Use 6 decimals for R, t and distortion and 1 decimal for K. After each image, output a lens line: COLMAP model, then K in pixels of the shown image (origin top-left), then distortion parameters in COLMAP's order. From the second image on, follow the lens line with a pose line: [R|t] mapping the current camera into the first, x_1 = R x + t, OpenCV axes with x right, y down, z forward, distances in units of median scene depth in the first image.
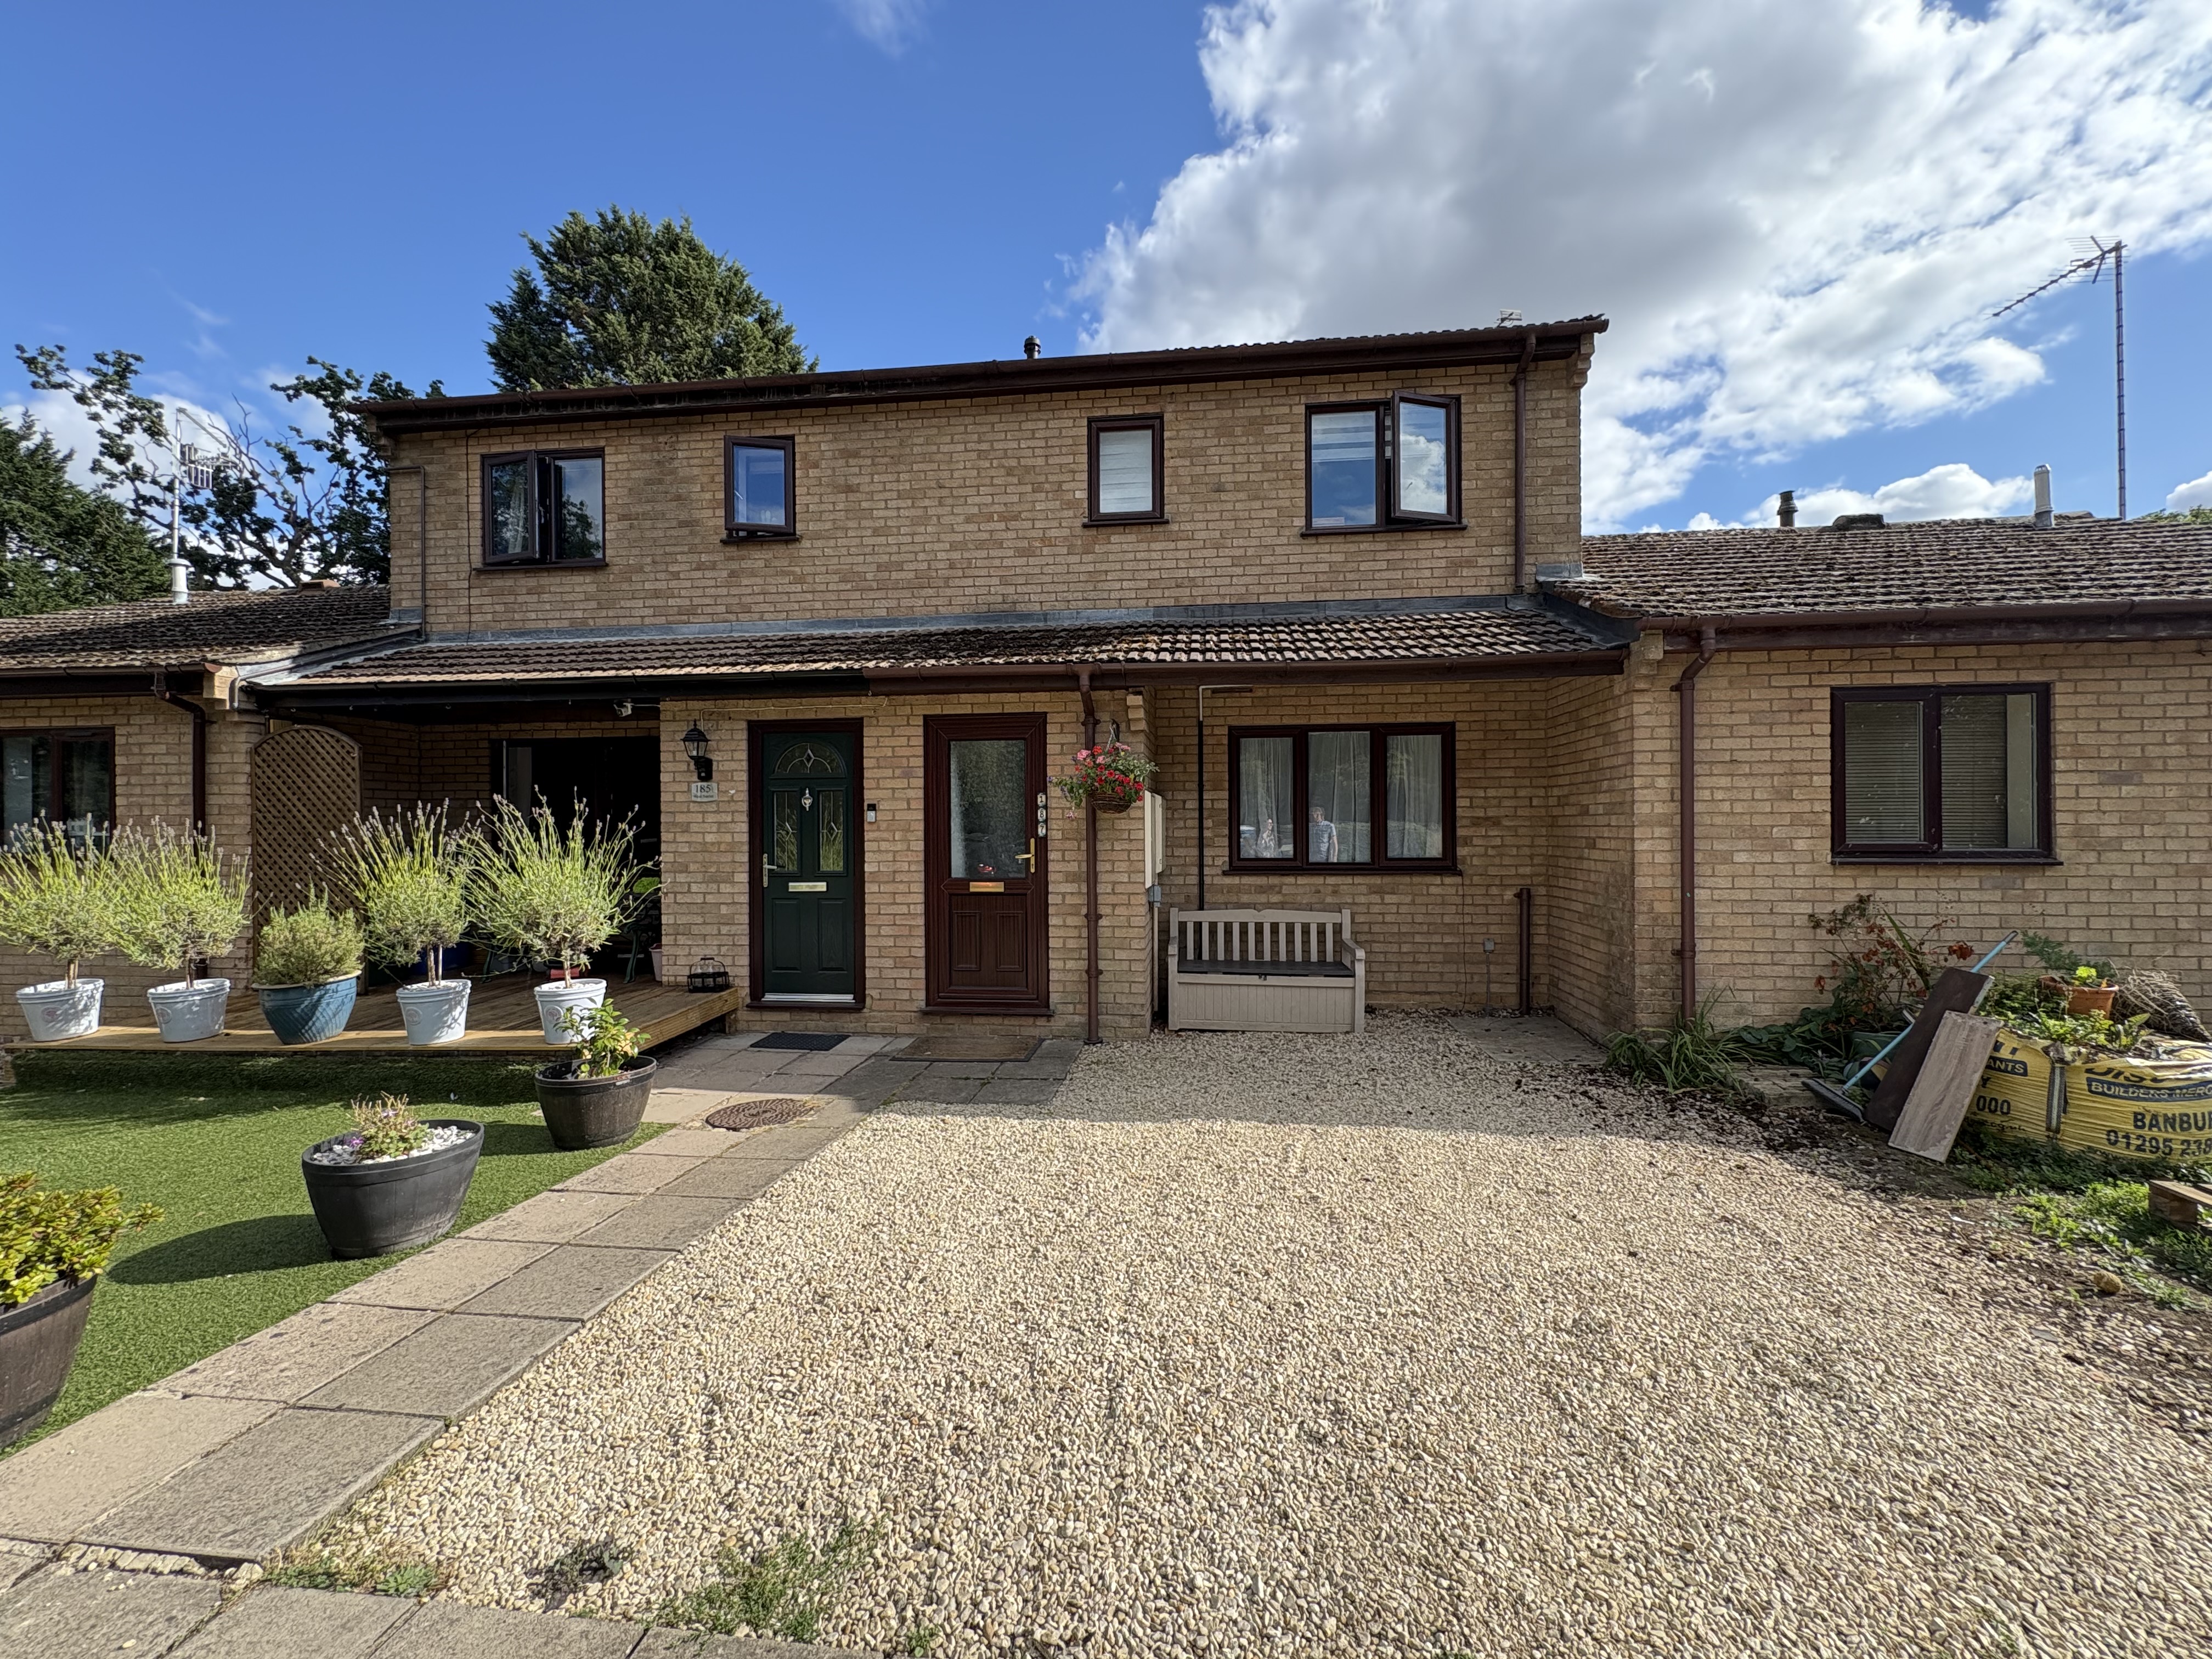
lens RADIAL K [[881.8, 0, 1113.2], [0, 881.8, 831.0], [0, 0, 1]] dist [-0.000382, 0.001170]
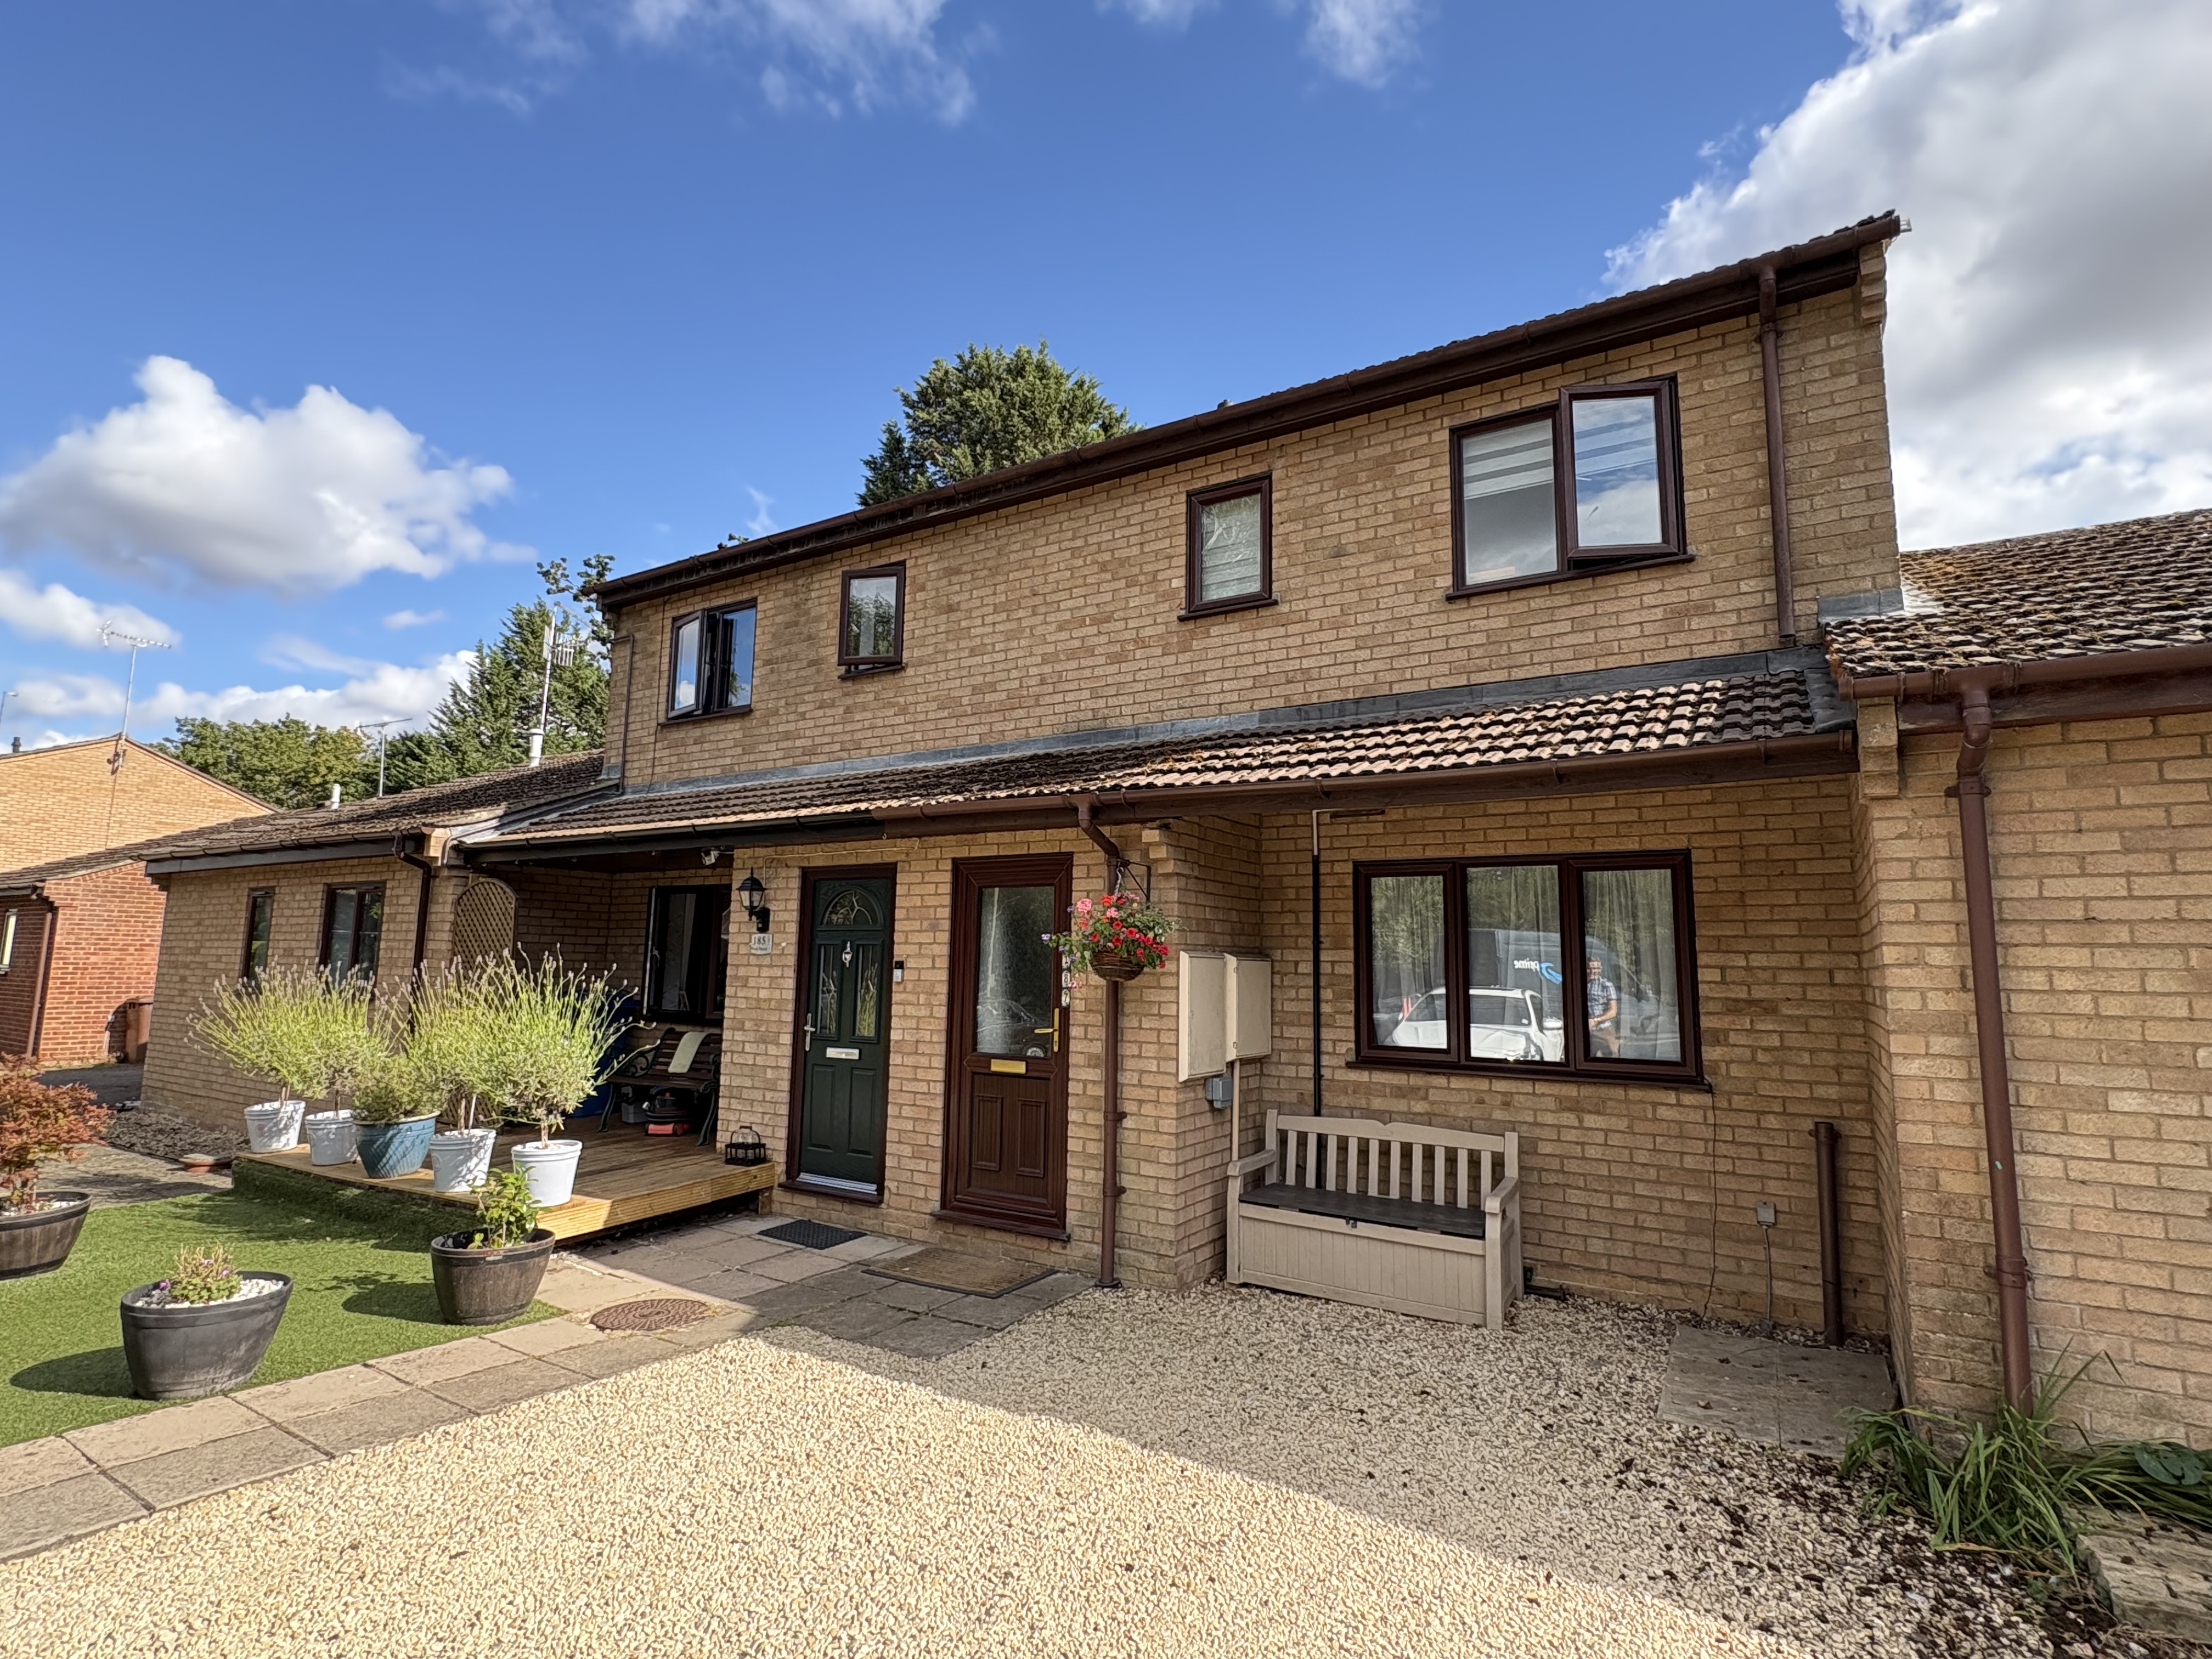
lens RADIAL K [[1081.1, 0, 1106.0], [0, 1081.1, 831.4], [0, 0, 1]] dist [-0.000442, 0.000771]
pose [[0.904074, -0.031050, -0.426247, 0.345521], [-0.024953, 0.991821, -0.125174, -0.027241], [0.426648, 0.123803, 0.895904, 0.107971]]
